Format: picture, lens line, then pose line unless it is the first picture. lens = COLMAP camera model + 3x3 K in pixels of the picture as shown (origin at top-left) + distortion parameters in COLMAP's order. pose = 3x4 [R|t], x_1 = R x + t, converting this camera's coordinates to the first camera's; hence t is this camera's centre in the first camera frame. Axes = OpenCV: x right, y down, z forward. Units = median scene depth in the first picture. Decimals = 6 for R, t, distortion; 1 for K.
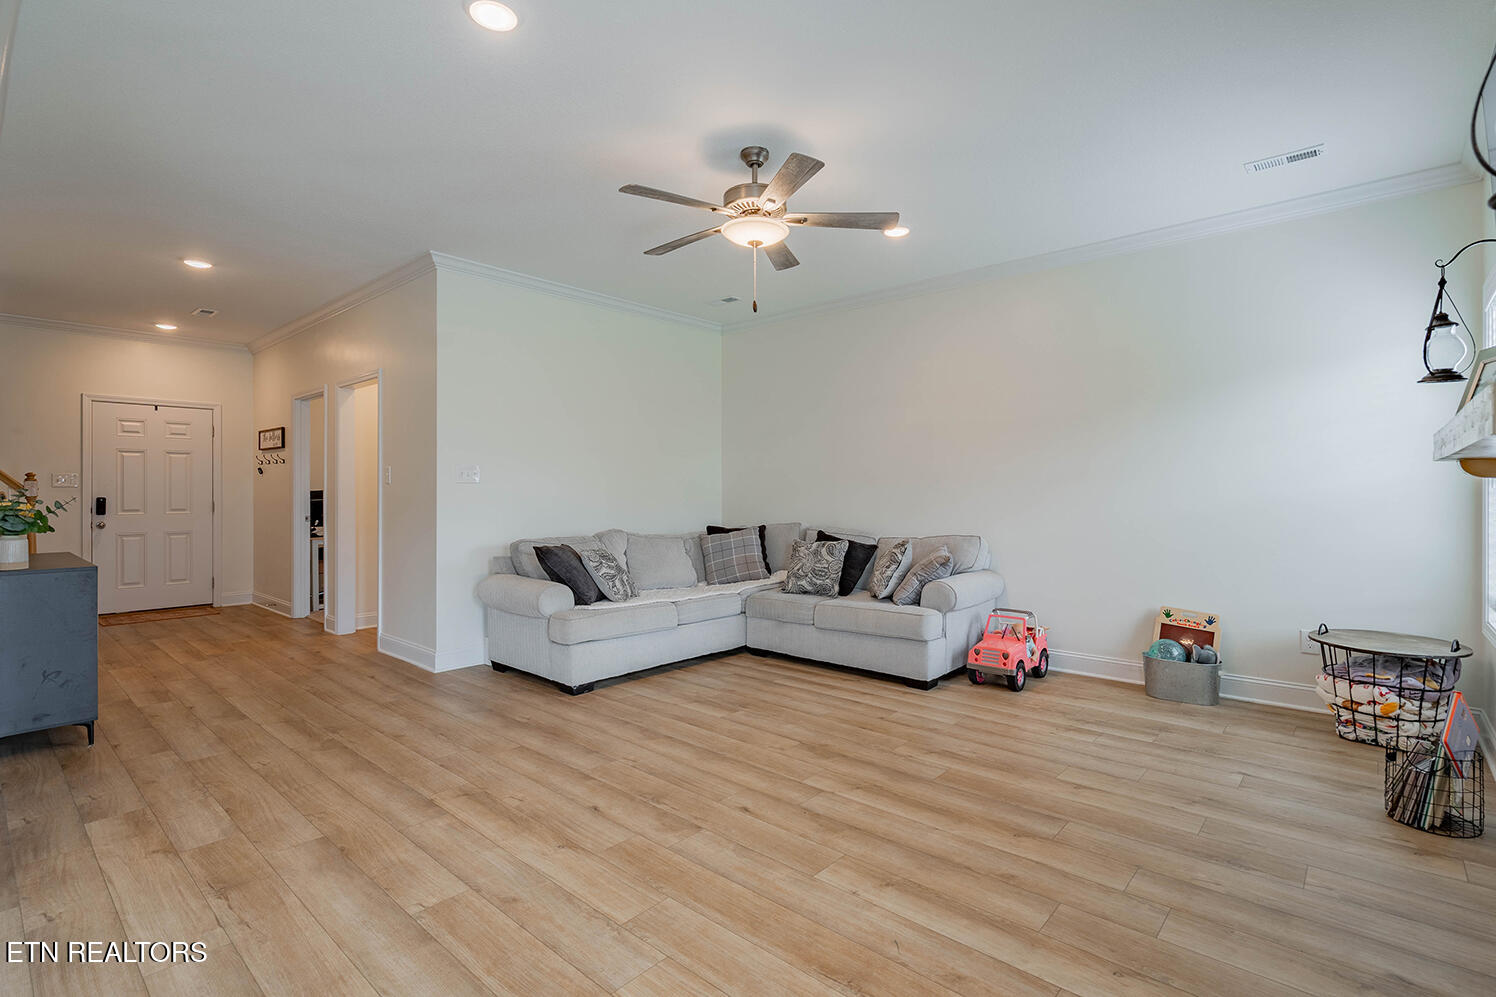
lens RADIAL K [[688.4, 0, 746.8], [0, 688.4, 495.3], [0, 0, 1]] dist [-0.002429, 0.000847]
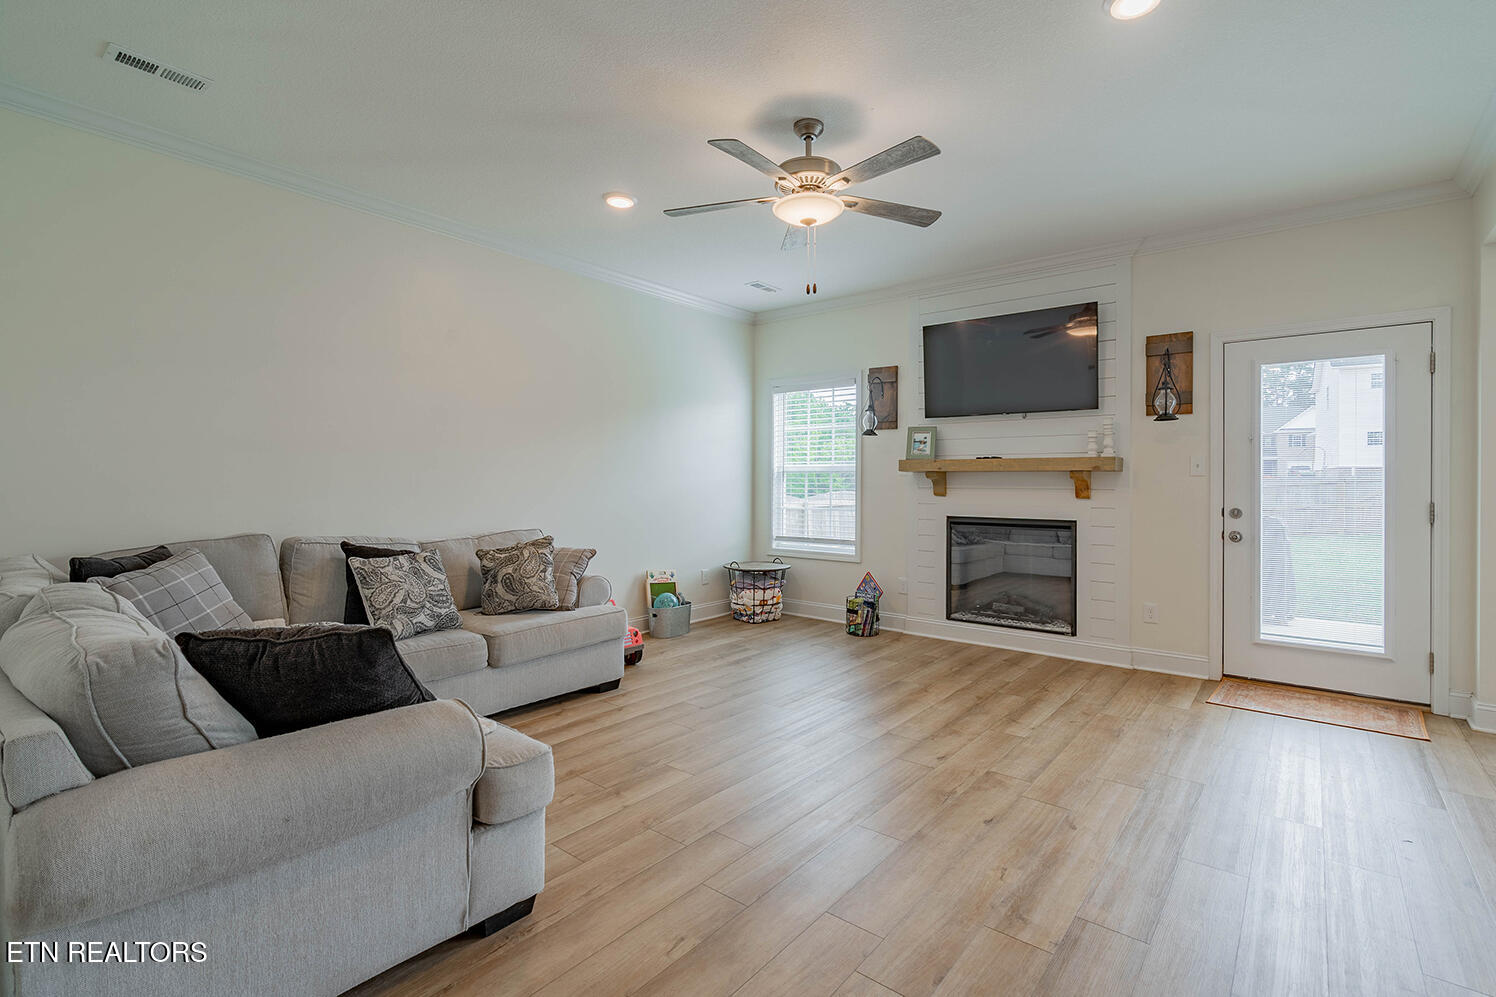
lens RADIAL K [[689.2, 0, 753.1], [0, 689.2, 482.7], [0, 0, 1]] dist [-0.009298, 0.000403]
pose [[-0.041820, 0.005313, 0.999111, -0.920163], [0.000635, 0.999986, -0.005291, 0.000554], [-0.999125, 0.000413, -0.041823, 1.097274]]
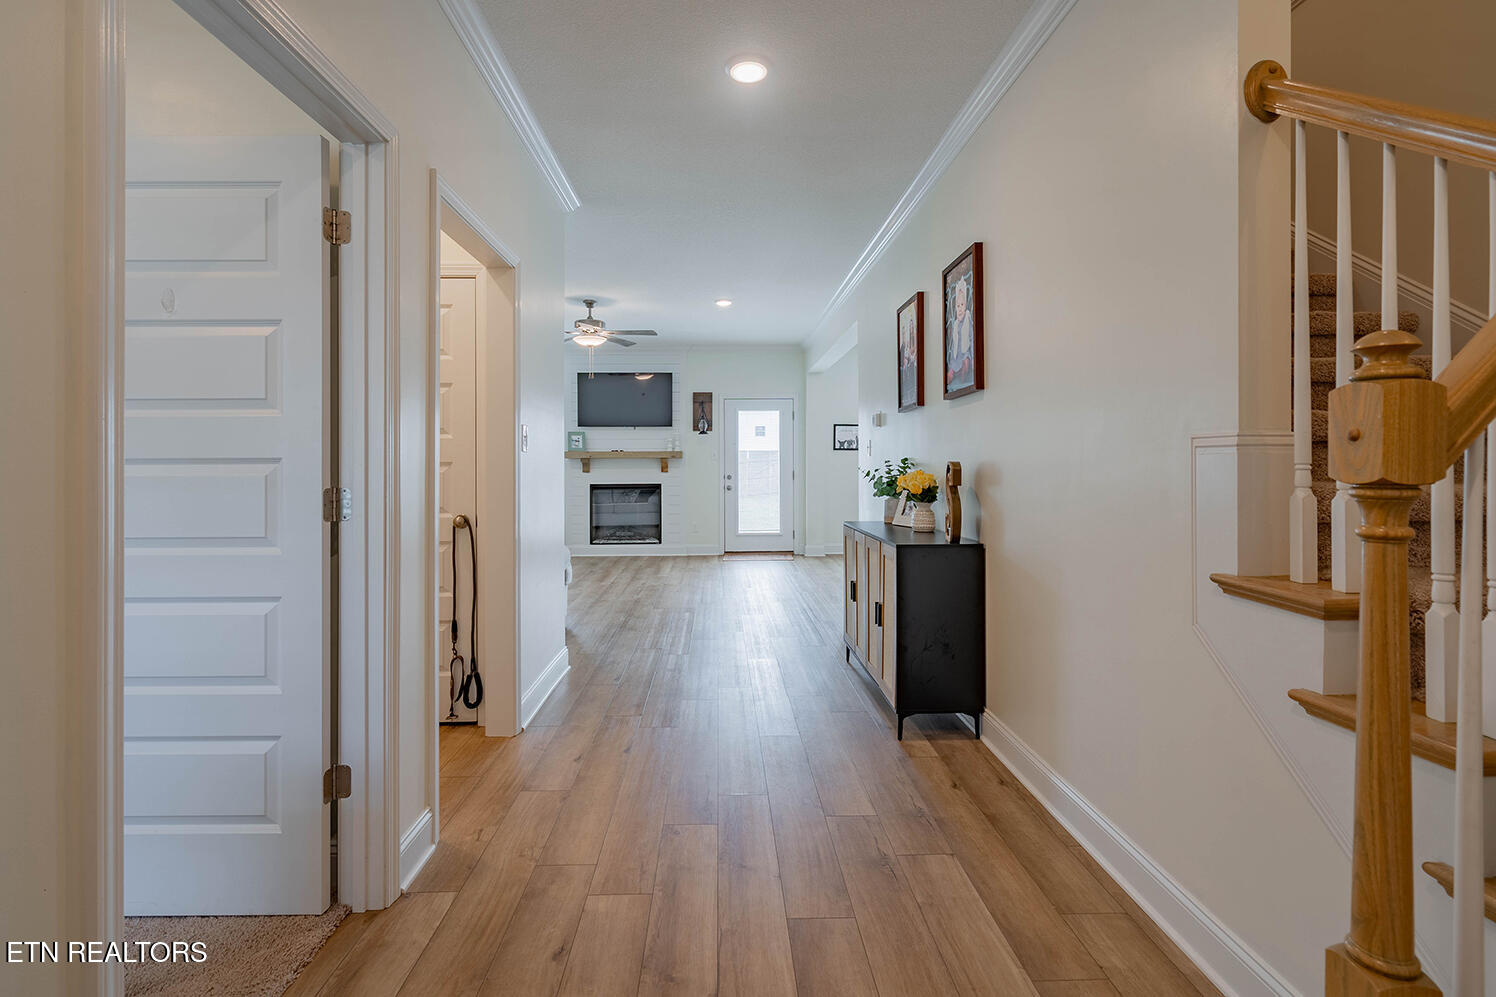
lens RADIAL K [[688.4, 0, 746.8], [0, 688.4, 495.3], [0, 0, 1]] dist [-0.002429, 0.000847]
pose [[-0.690969, -0.024664, 0.722464, -1.760644], [0.012858, 0.998840, 0.046396, -0.004924], [-0.722770, 0.041347, -0.689851, 2.031620]]
